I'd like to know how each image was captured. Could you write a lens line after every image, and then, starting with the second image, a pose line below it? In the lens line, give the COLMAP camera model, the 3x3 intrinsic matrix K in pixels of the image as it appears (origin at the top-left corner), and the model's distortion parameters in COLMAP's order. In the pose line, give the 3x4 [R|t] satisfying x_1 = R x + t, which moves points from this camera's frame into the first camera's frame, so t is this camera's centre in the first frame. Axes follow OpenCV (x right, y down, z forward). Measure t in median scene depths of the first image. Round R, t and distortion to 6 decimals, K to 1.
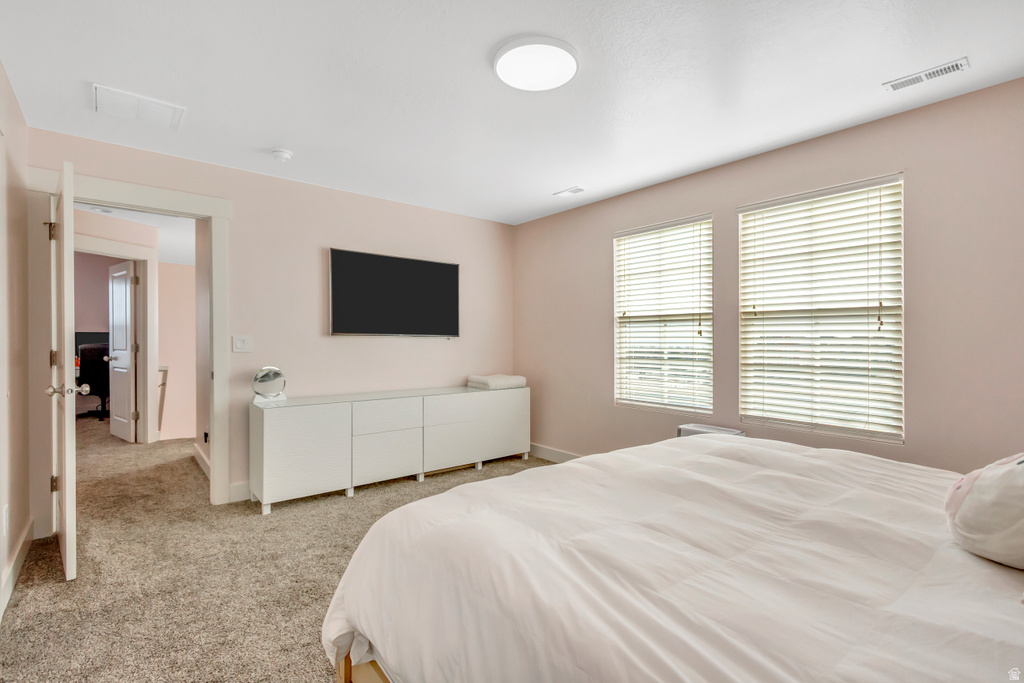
lens RADIAL K [[469.5, 0, 521.0], [0, 469.5, 336.2], [0, 0, 1]] dist [0.009130, -0.001225]
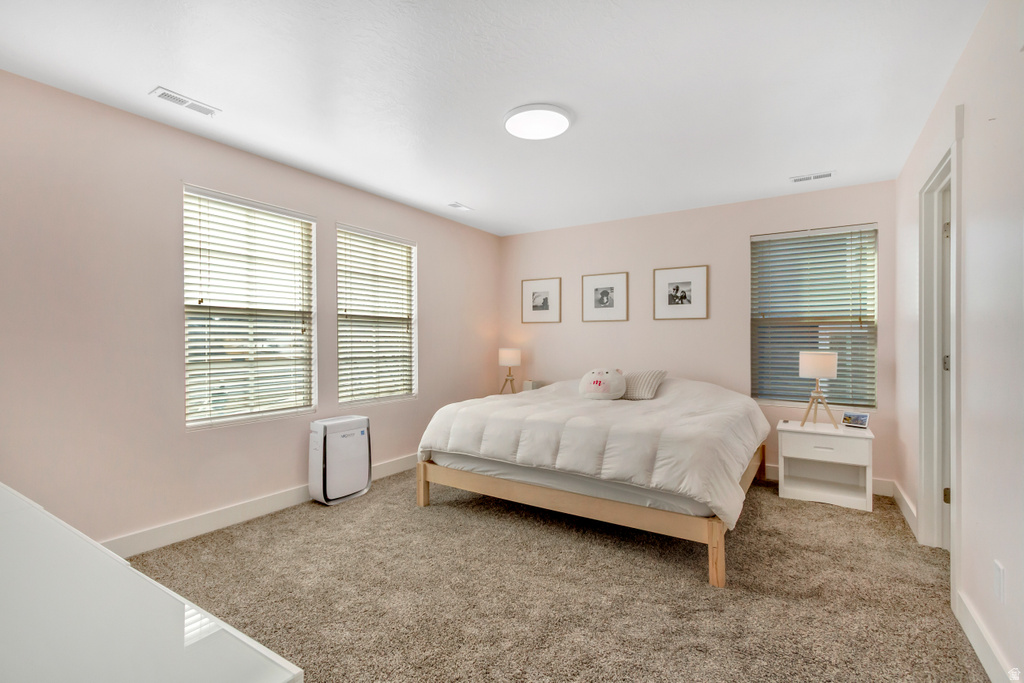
lens RADIAL K [[469.5, 0, 511.4], [0, 469.5, 337.9], [0, 0, 1]] dist [0.009130, -0.001225]
pose [[-0.313658, -0.011559, 0.949466, -0.703082], [-0.019335, 0.999796, 0.005784, -0.006723], [-0.949339, -0.016544, -0.313818, 0.883538]]
